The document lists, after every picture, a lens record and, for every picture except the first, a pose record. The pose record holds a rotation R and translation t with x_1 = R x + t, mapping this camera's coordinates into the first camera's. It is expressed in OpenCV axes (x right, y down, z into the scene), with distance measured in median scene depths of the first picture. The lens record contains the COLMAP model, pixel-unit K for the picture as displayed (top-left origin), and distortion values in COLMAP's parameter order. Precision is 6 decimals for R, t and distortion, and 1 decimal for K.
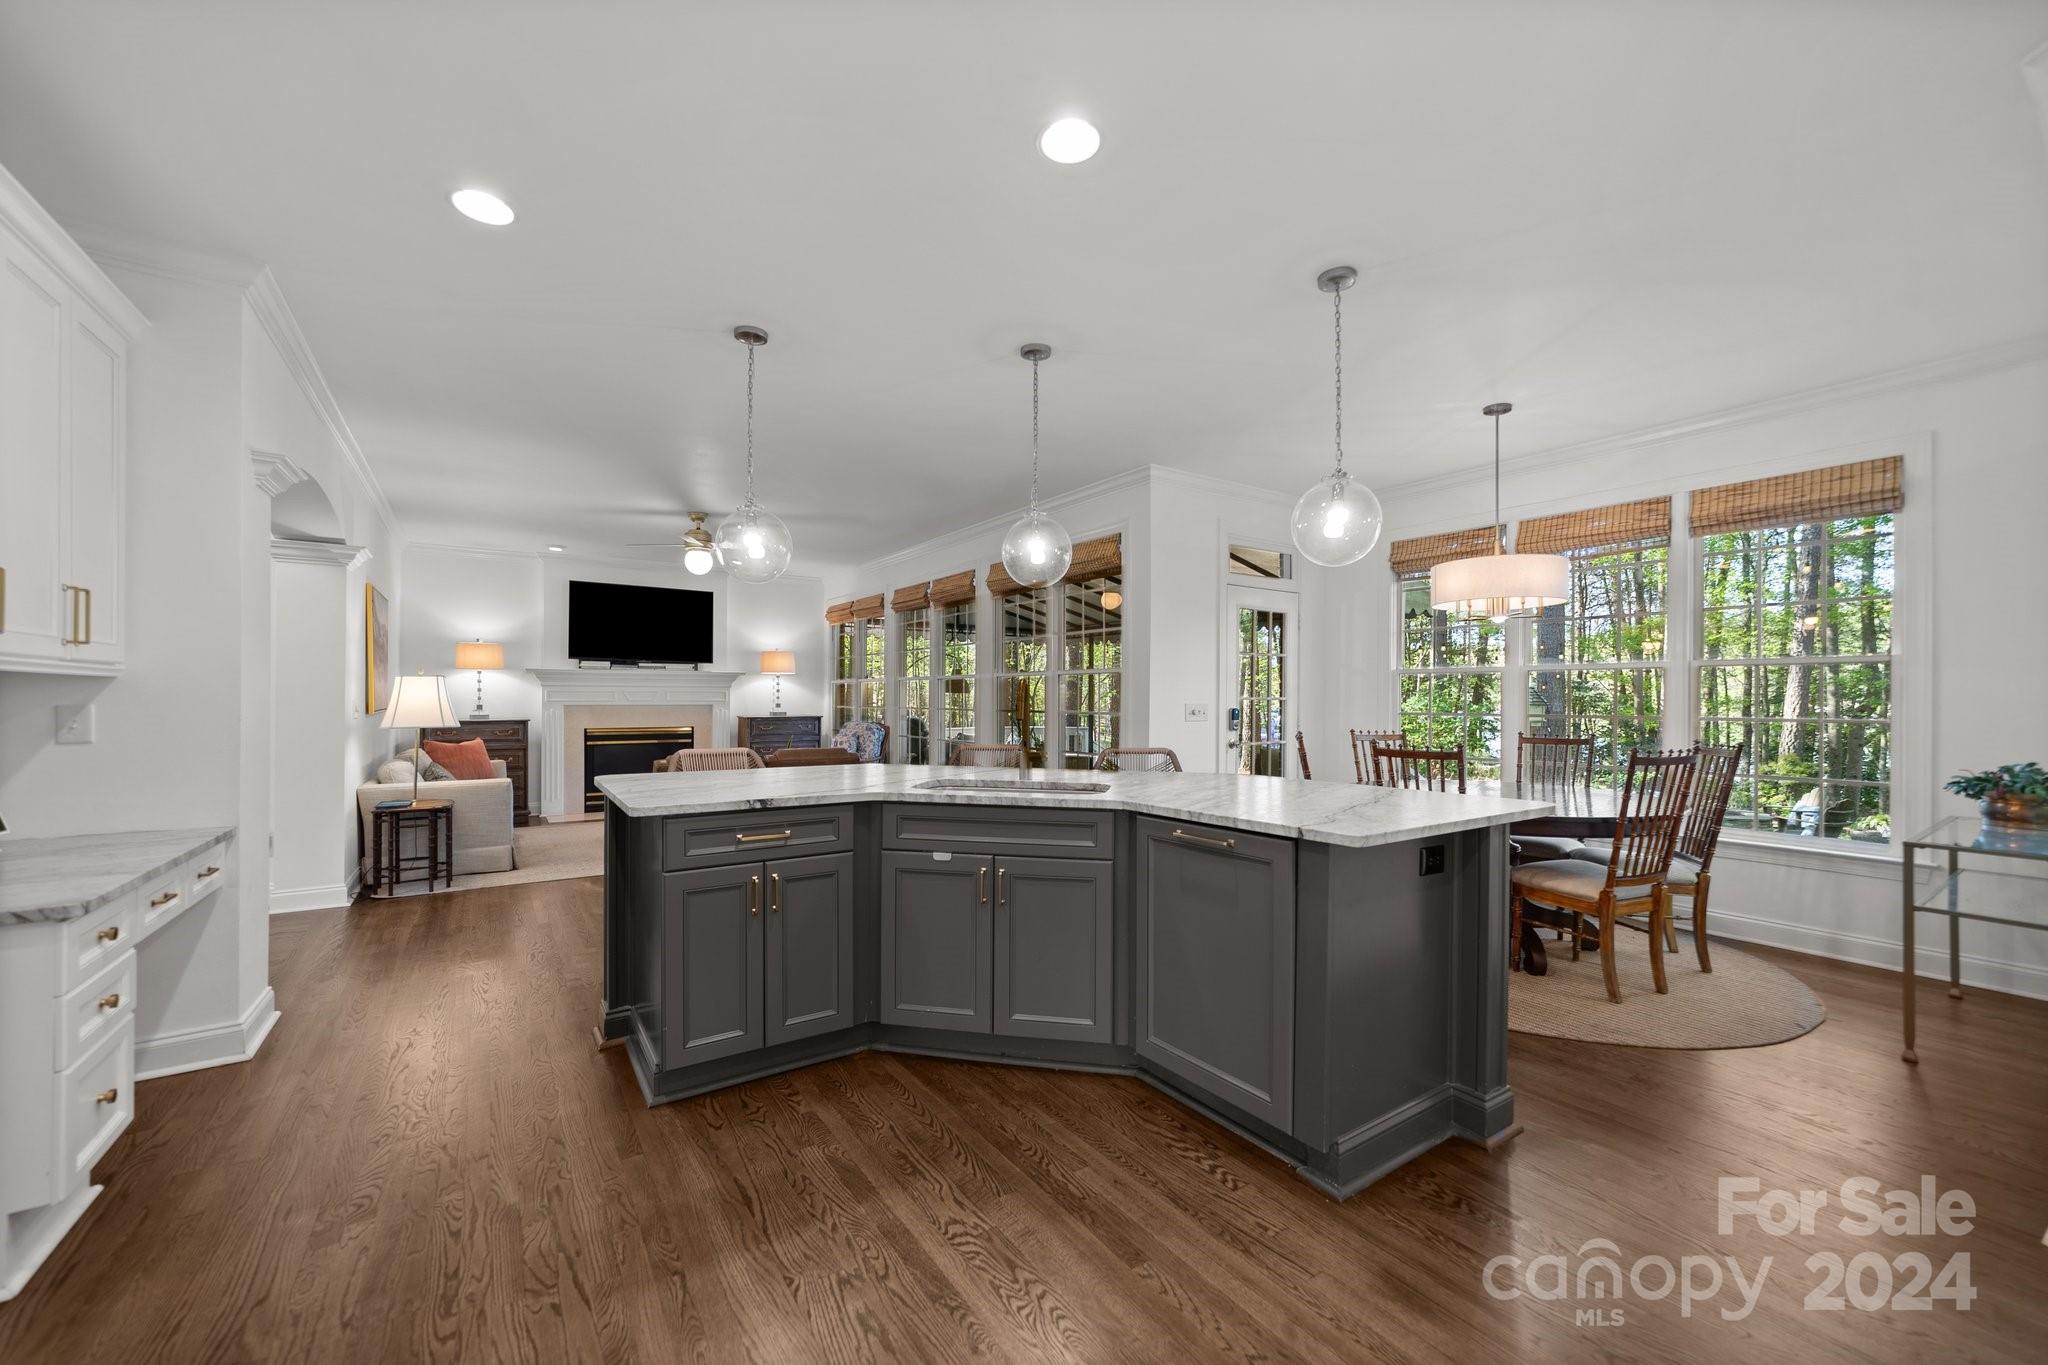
lens RADIAL K [[792.9, 0, 1024.8], [0, 792.9, 697.8], [0, 0, 1]] dist [-0.015876, 0.006022]
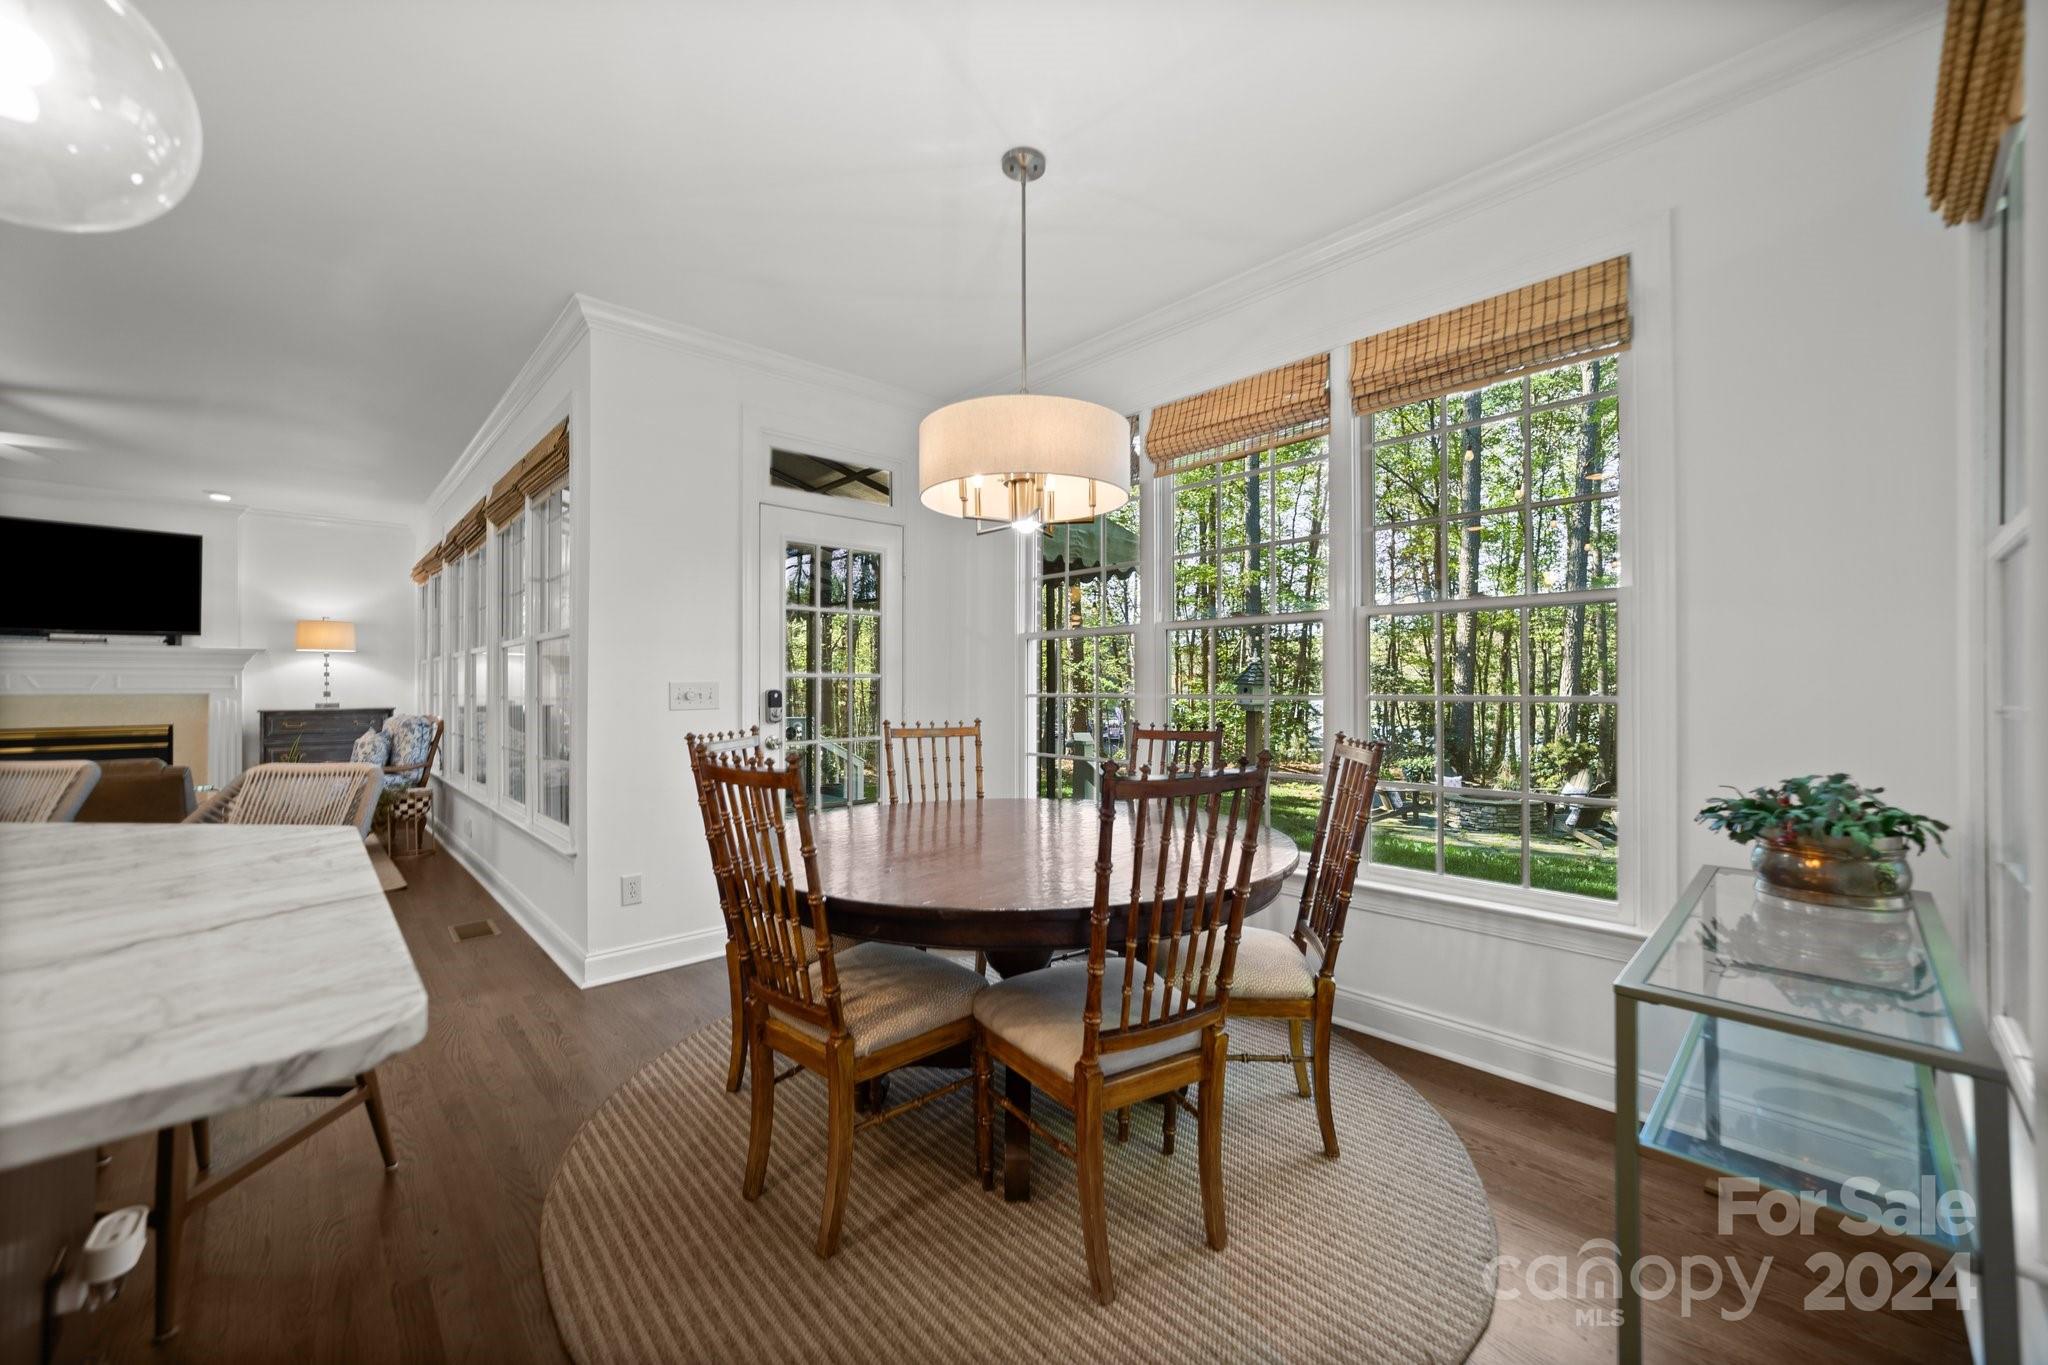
lens RADIAL K [[793.2, 0, 1026.2], [0, 793.2, 683.2], [0, 0, 1]] dist [-0.003624, -0.000106]
pose [[0.986368, -0.006046, 0.164443, 0.535706], [0.006810, 0.999969, -0.004078, 0.018061], [-0.164413, 0.005142, 0.986378, 0.458523]]
